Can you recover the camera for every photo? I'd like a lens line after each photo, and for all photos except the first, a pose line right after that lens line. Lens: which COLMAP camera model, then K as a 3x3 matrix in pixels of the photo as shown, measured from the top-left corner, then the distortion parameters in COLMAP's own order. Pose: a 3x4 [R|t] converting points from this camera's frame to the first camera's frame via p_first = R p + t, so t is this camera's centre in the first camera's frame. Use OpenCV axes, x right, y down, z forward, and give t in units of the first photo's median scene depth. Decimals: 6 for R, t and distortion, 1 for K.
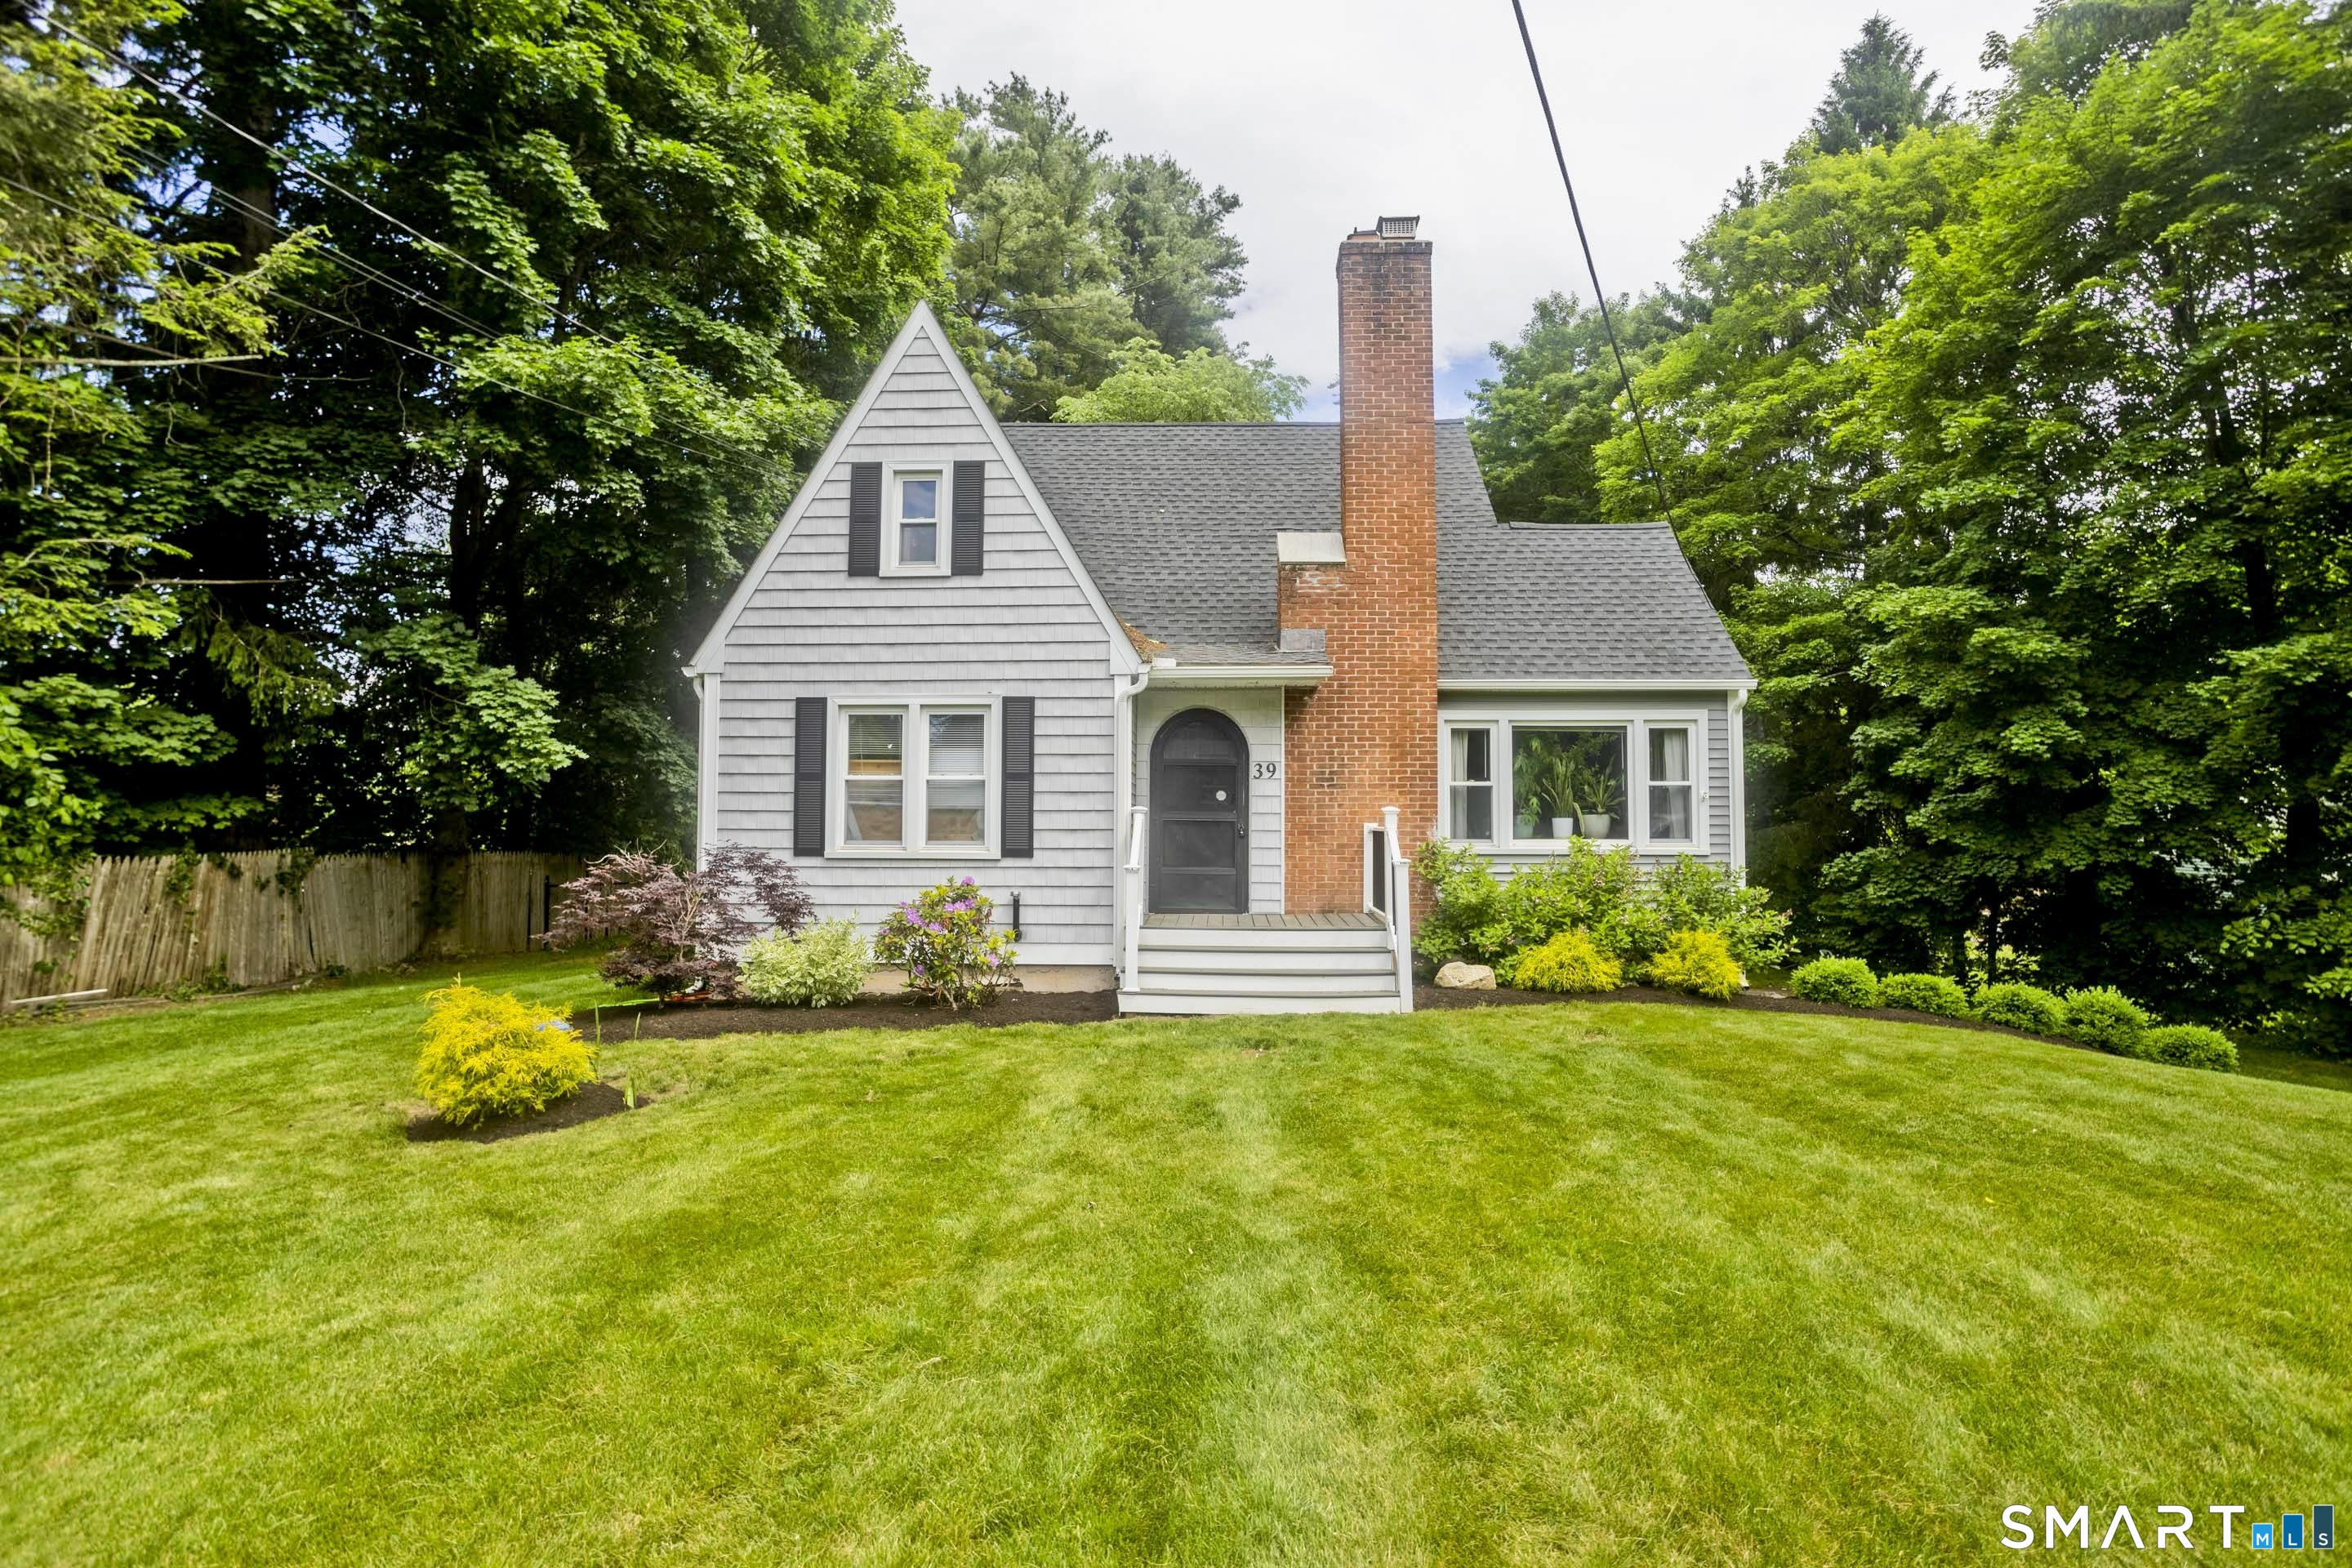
lens RADIAL K [[1108.8, 0, 1175.8], [0, 1108.8, 788.3], [0, 0, 1]] dist [-0.004874, 0.000458]
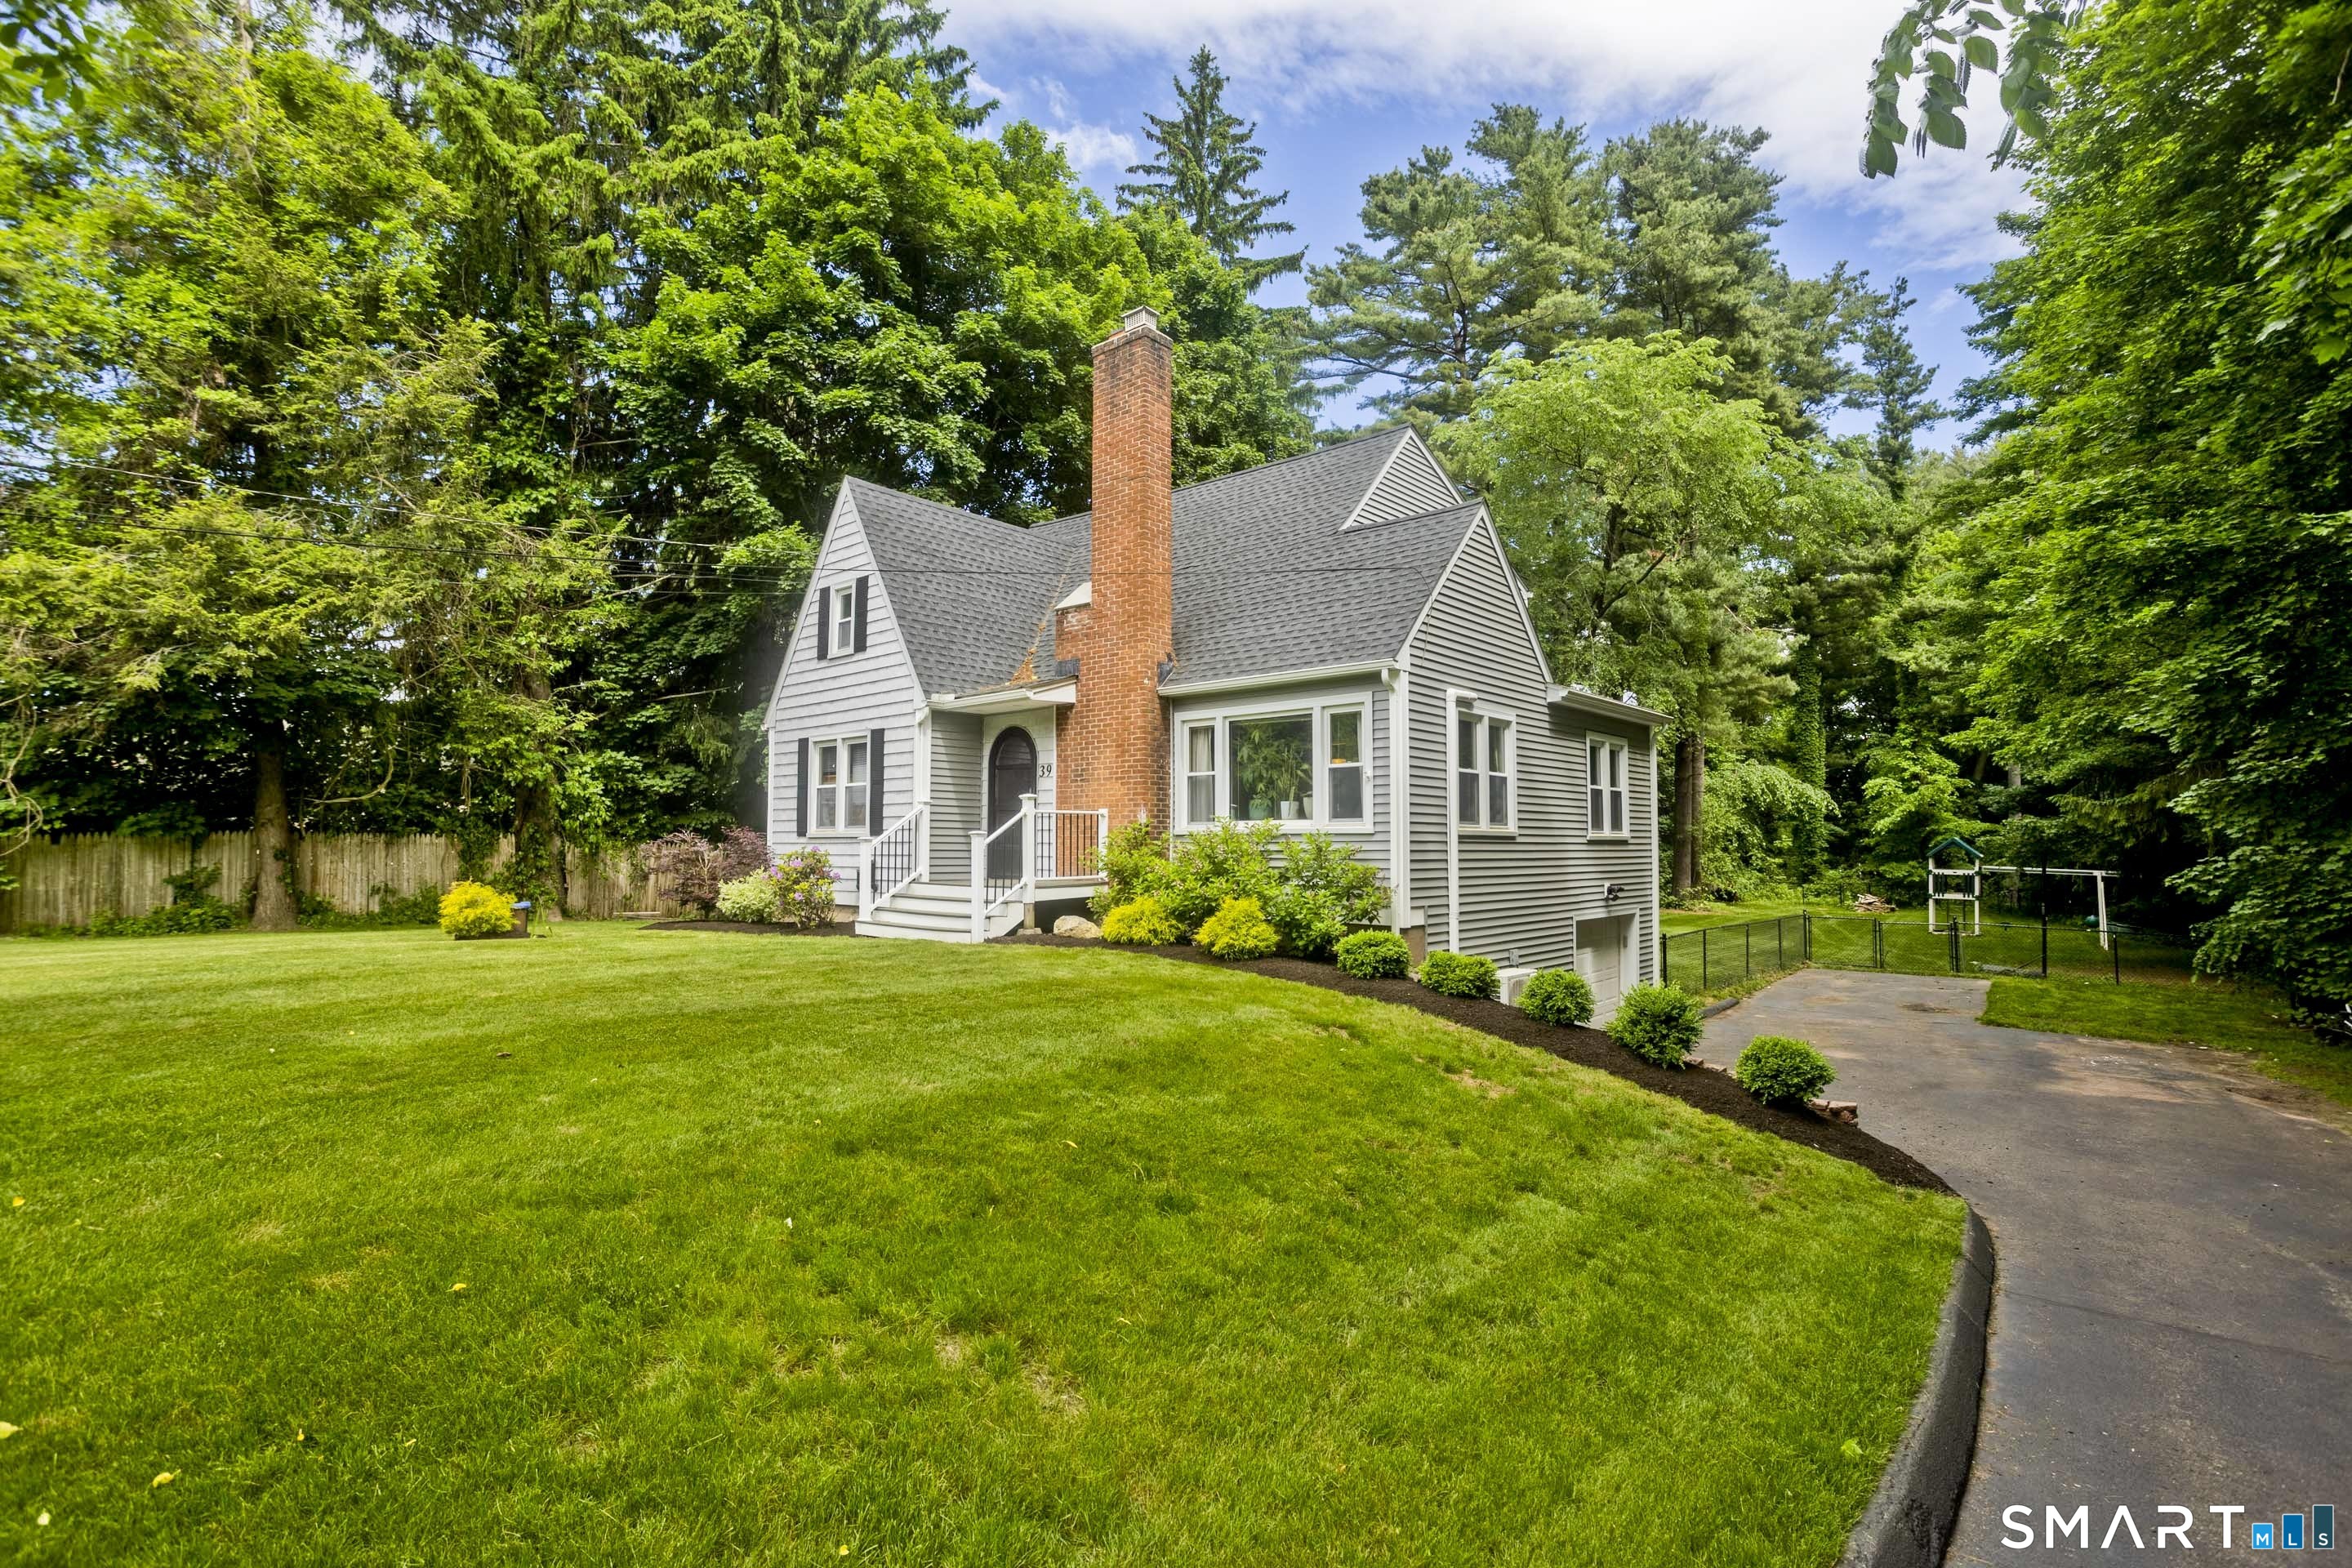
lens RADIAL K [[1108.8, 0, 1176.0], [0, 1108.8, 814.6], [0, 0, 1]] dist [-0.004874, 0.000458]
pose [[0.775171, -0.021977, -0.631369, 1.017284], [0.019323, 0.999752, -0.011075, 0.052150], [0.631455, -0.003615, 0.775404, 0.089090]]
